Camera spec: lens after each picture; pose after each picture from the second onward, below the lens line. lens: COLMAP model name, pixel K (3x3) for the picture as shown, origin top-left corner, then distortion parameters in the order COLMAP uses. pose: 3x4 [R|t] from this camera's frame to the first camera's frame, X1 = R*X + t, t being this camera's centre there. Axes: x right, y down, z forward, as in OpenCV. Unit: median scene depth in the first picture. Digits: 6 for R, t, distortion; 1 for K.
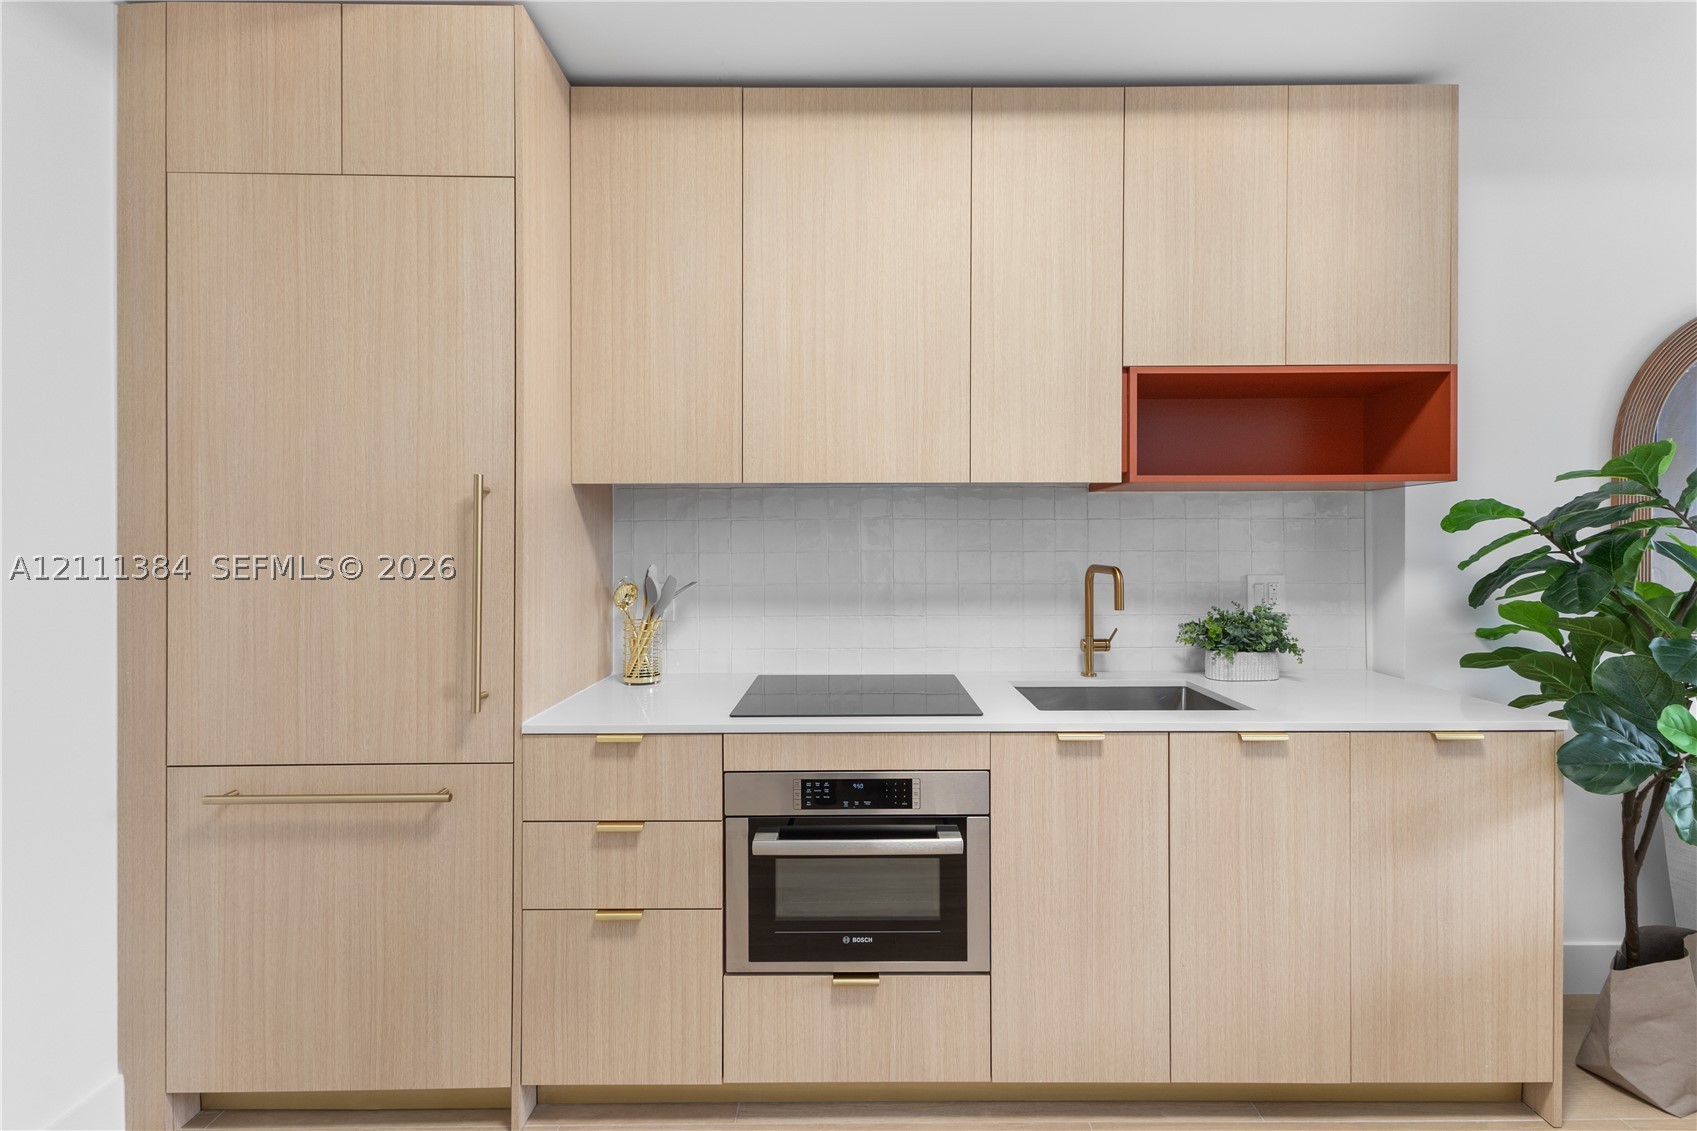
lens RADIAL K [[737.9, 0, 853.2], [0, 737.9, 553.9], [0, 0, 1]] dist [0.016139, -0.004551]
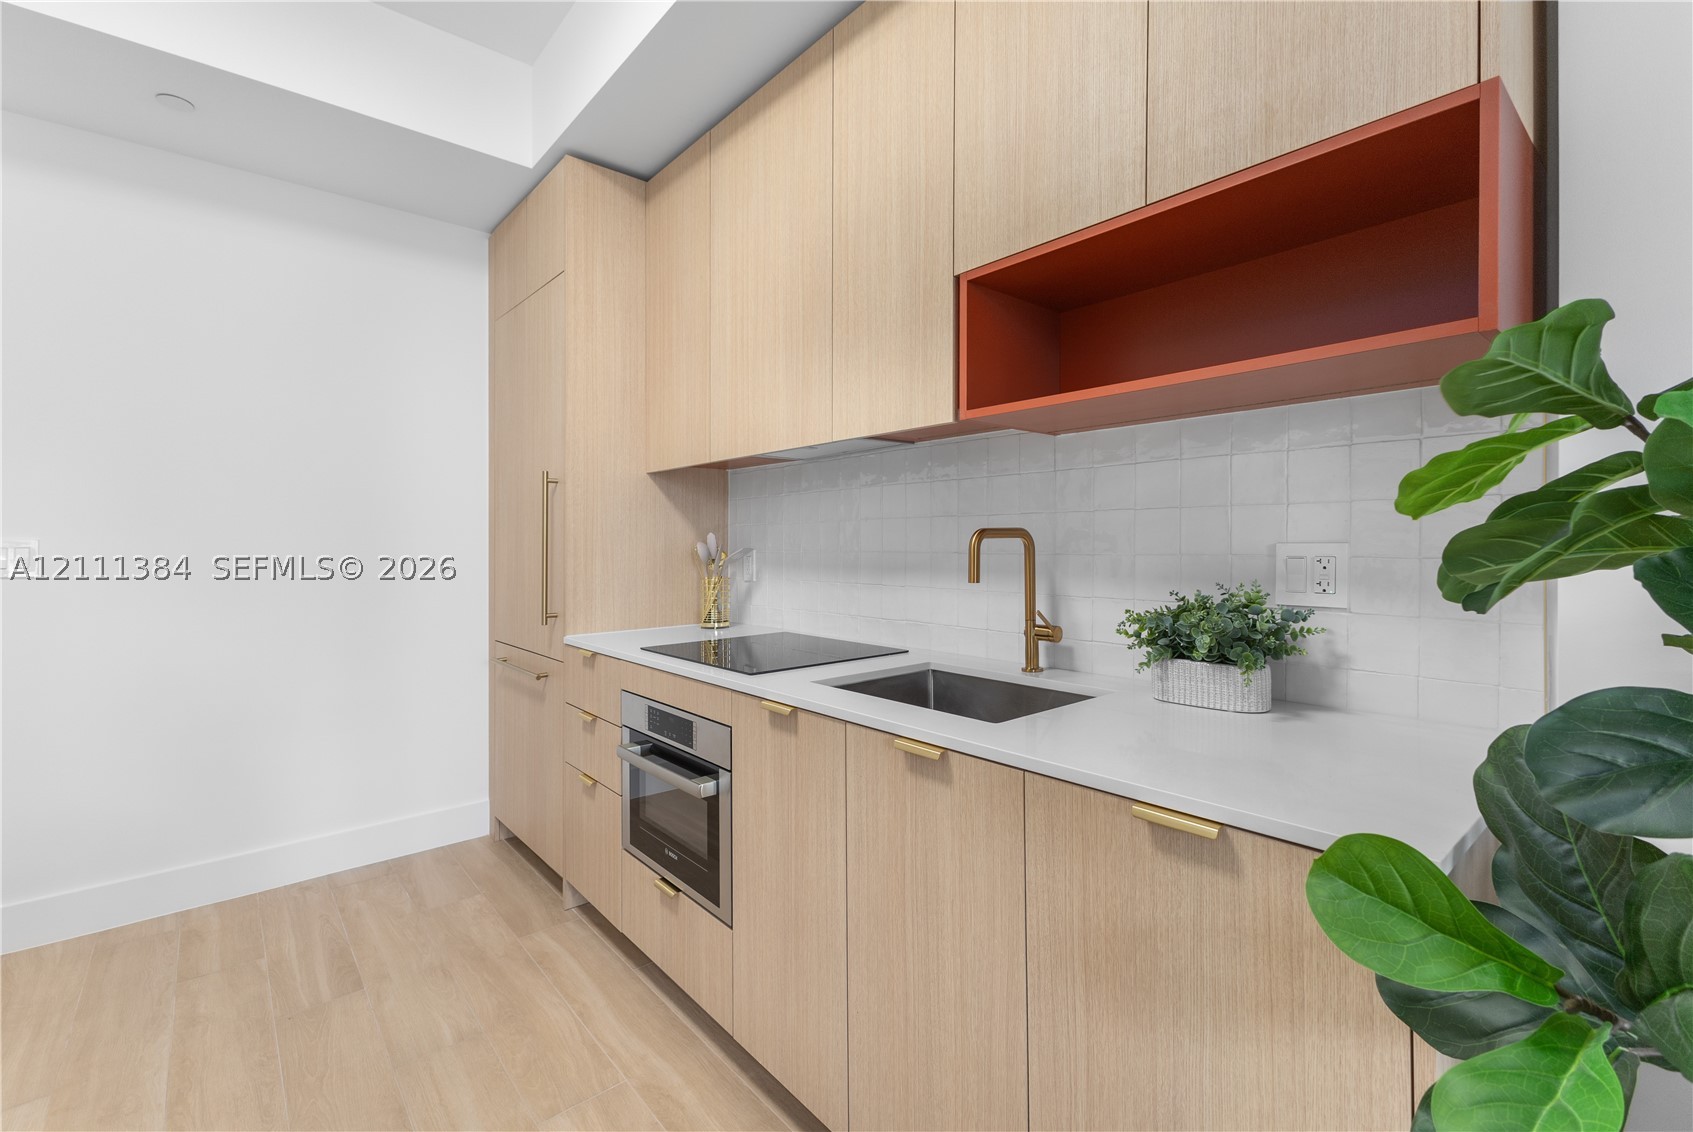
lens RADIAL K [[736.1, 0, 850.2], [0, 736.1, 546.4], [0, 0, 1]] dist [0.016139, -0.004551]
pose [[0.654225, 0.003651, -0.756291, 1.043595], [-0.005809, 0.999983, -0.000197, 0.045326], [0.756278, 0.004522, 0.654235, 0.460396]]
